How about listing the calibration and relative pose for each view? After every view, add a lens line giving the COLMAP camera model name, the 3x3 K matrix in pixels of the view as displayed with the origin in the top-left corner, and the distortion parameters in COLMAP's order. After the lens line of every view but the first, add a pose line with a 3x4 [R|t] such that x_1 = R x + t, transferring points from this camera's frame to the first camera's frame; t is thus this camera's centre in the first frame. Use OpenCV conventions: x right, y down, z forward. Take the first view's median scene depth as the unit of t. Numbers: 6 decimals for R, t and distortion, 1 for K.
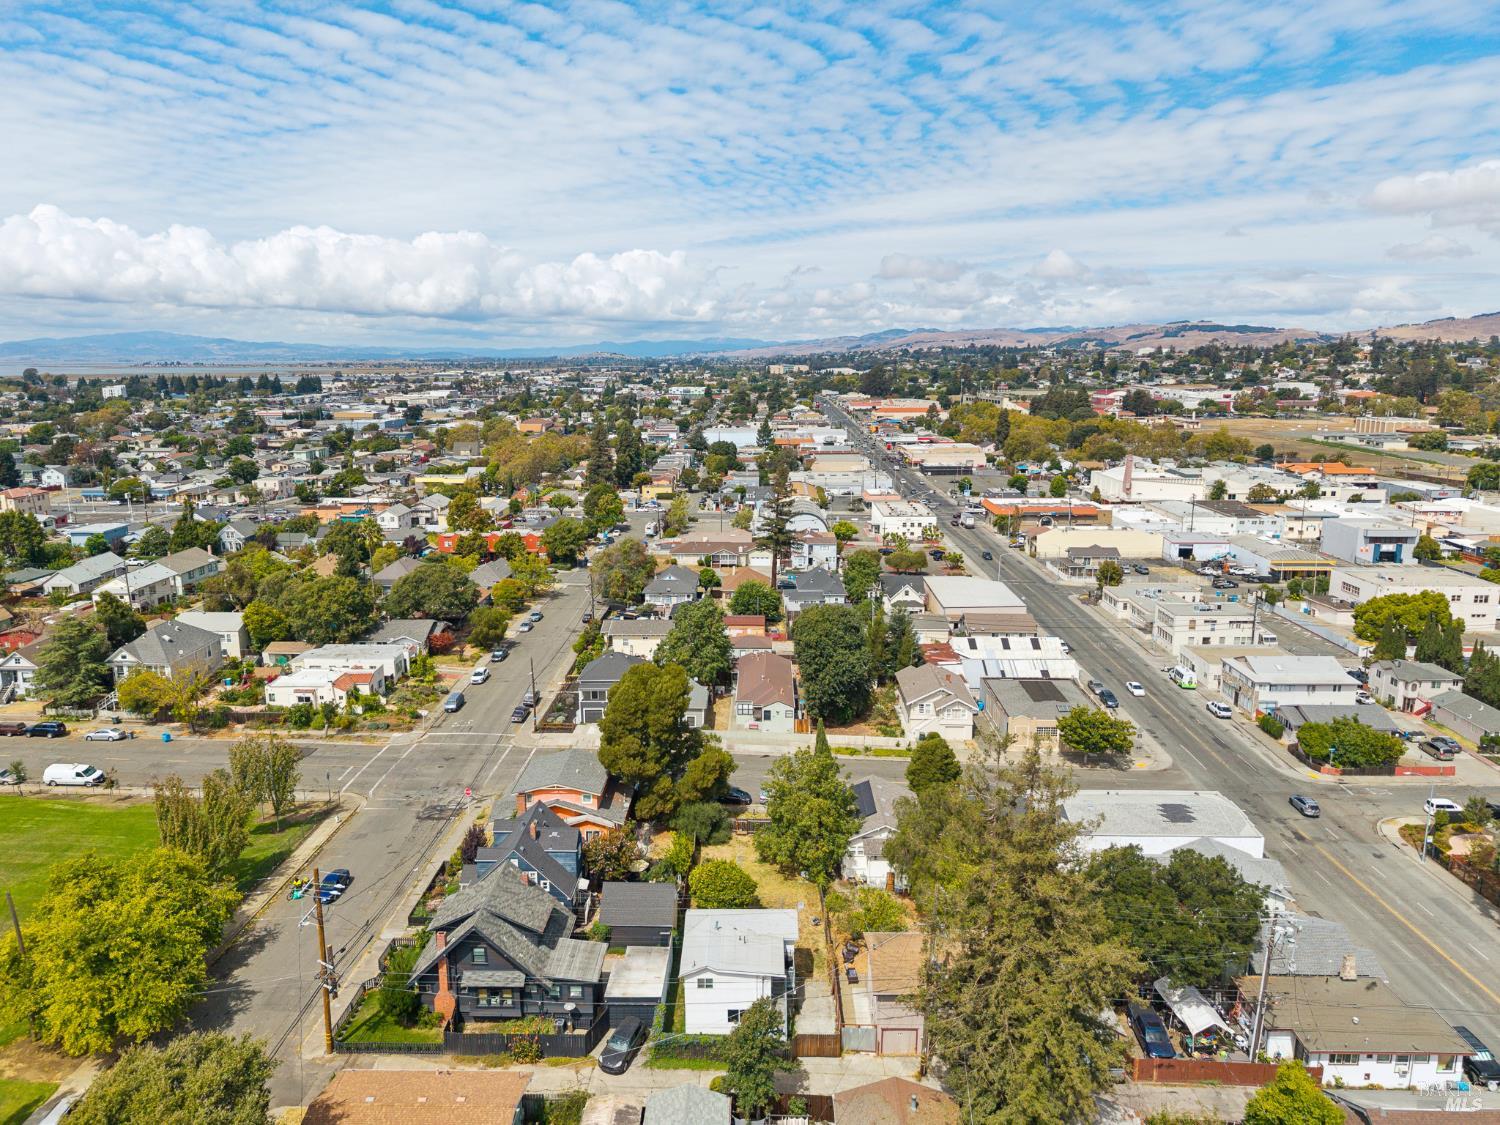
lens RADIAL K [[1022.9, 0, 748.8], [0, 1022.9, 556.6], [0, 0, 1]] dist [0.028767, -0.025657]
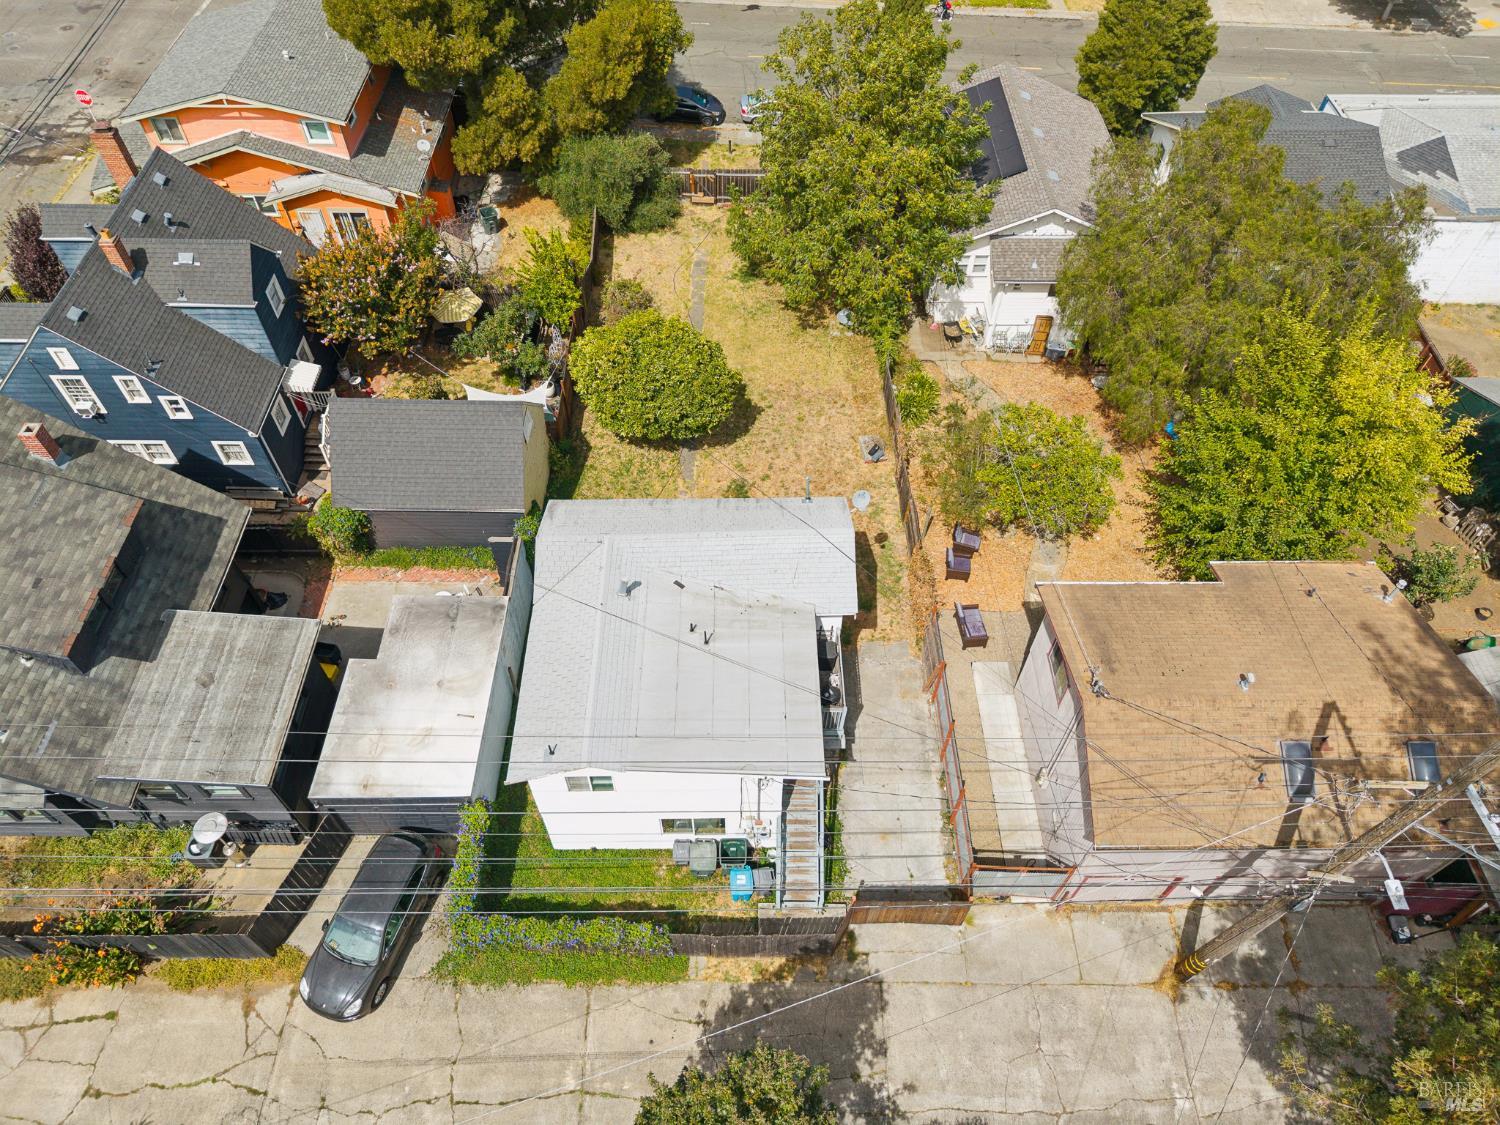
lens RADIAL K [[1022.9, 0, 743.4], [0, 1022.9, 556.7], [0, 0, 1]] dist [0.028767, -0.025657]
pose [[0.999822, -0.007262, 0.017390, 0.001850], [-0.005628, 0.765589, 0.643306, 0.104561], [-0.017985, -0.643289, 0.765412, 0.590997]]
